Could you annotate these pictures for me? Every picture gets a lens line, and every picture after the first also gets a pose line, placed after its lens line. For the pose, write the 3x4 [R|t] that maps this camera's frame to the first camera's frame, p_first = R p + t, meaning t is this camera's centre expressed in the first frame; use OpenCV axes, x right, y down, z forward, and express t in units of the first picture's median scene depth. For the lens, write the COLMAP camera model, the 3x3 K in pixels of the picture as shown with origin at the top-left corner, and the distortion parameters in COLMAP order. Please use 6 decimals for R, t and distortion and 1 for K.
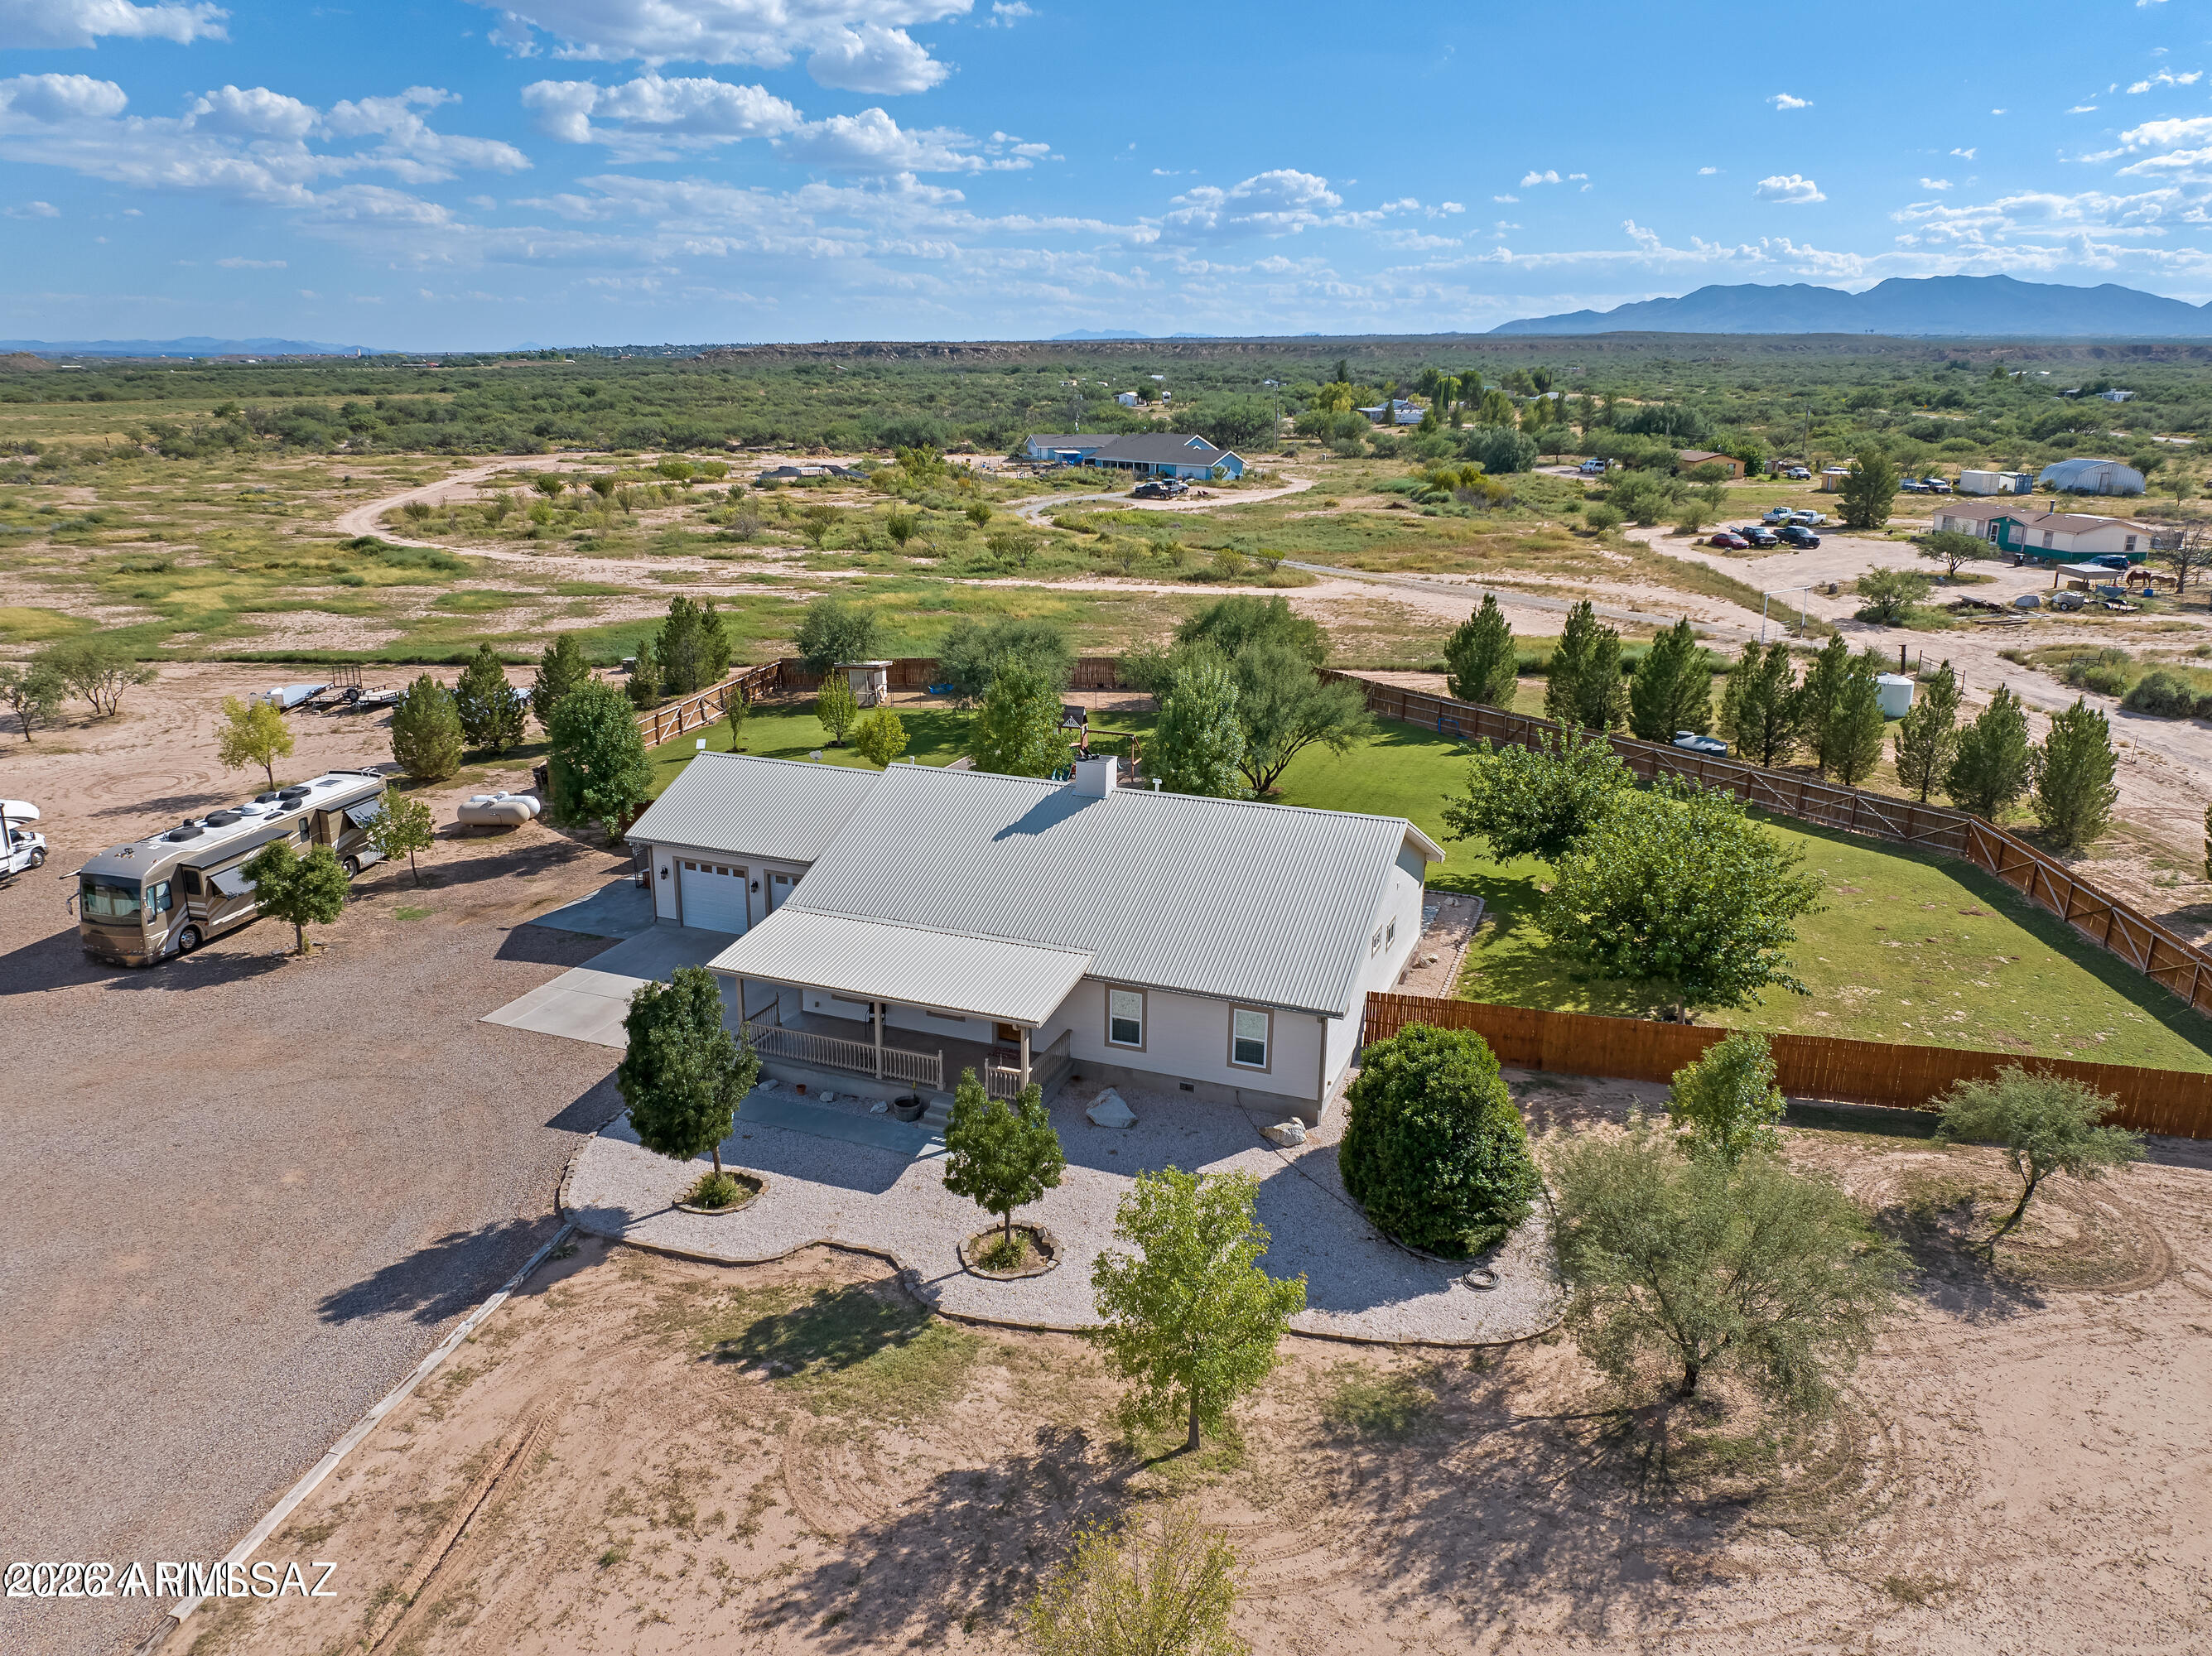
lens RADIAL K [[1584.4, 0, 1119.2], [0, 1584.4, 826.5], [0, 0, 1]] dist [-0.040067, 0.014540]
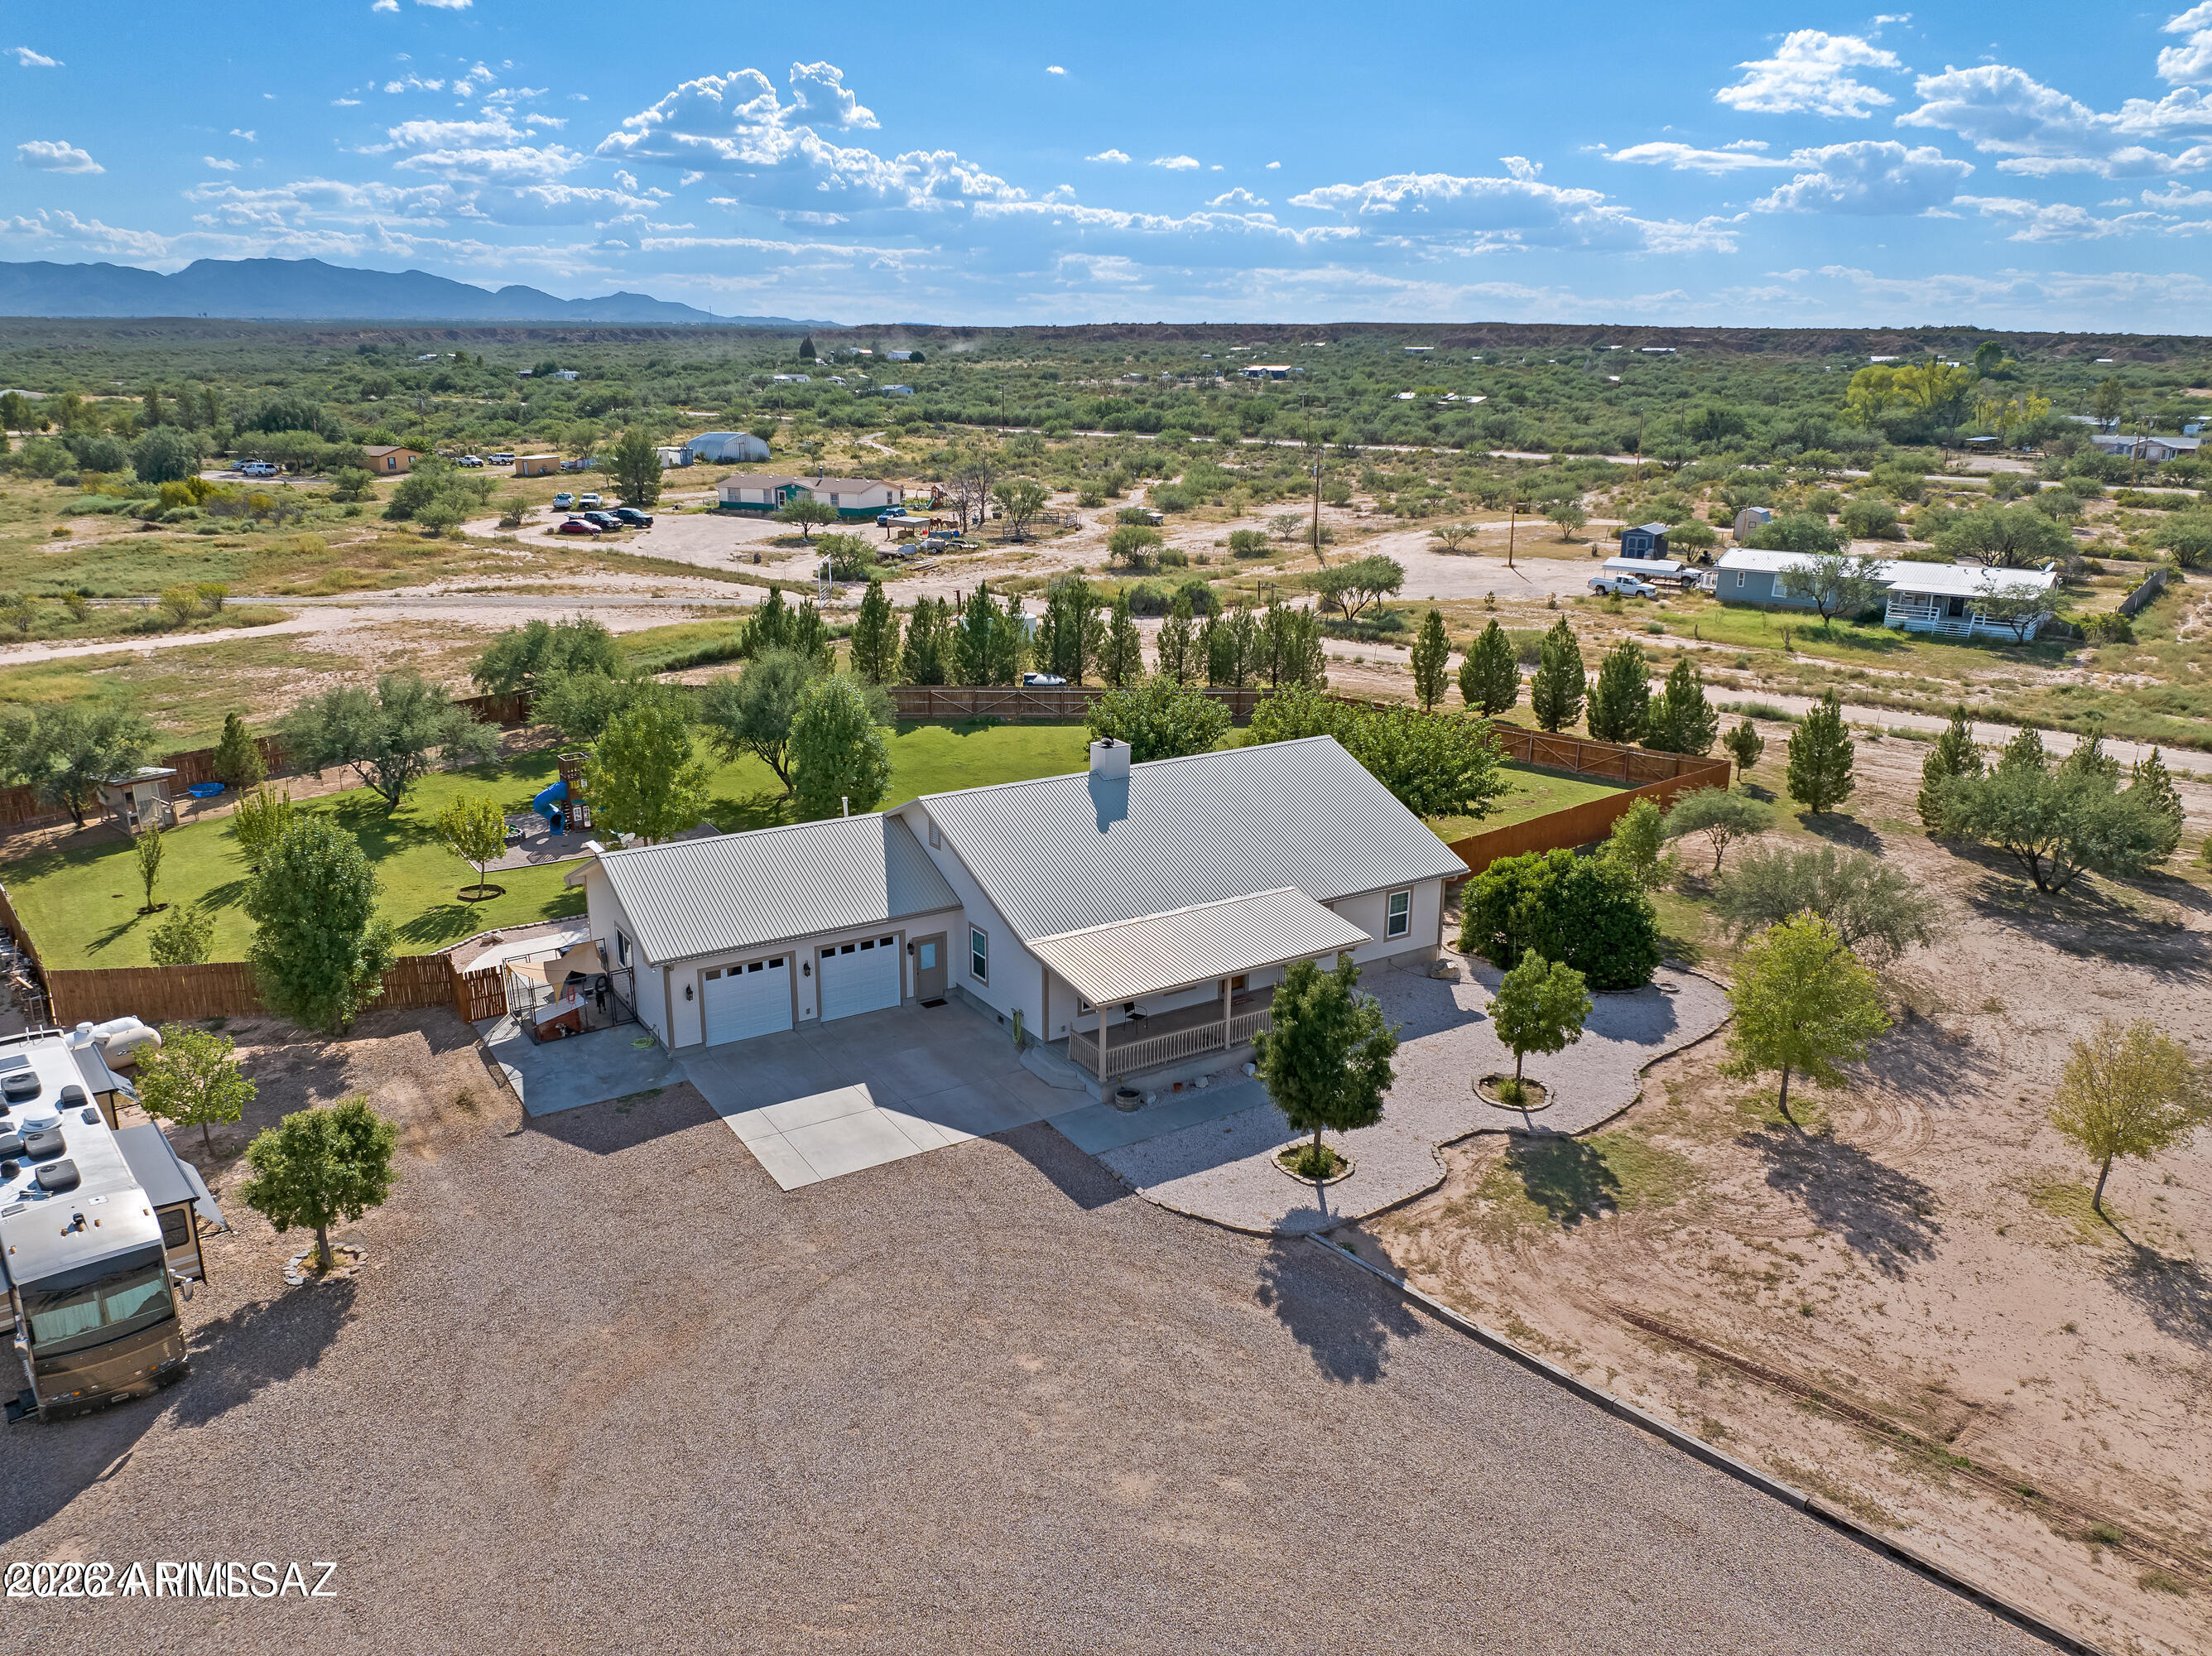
lens RADIAL K [[1584.7, 0, 1119.2], [0, 1584.7, 826.5], [0, 0, 1]] dist [-0.040067, 0.014540]
pose [[0.584191, -0.230778, 0.778115, -0.338858], [0.223288, 0.967426, 0.119286, -0.045095], [-0.780297, 0.104058, 0.616692, 0.126598]]
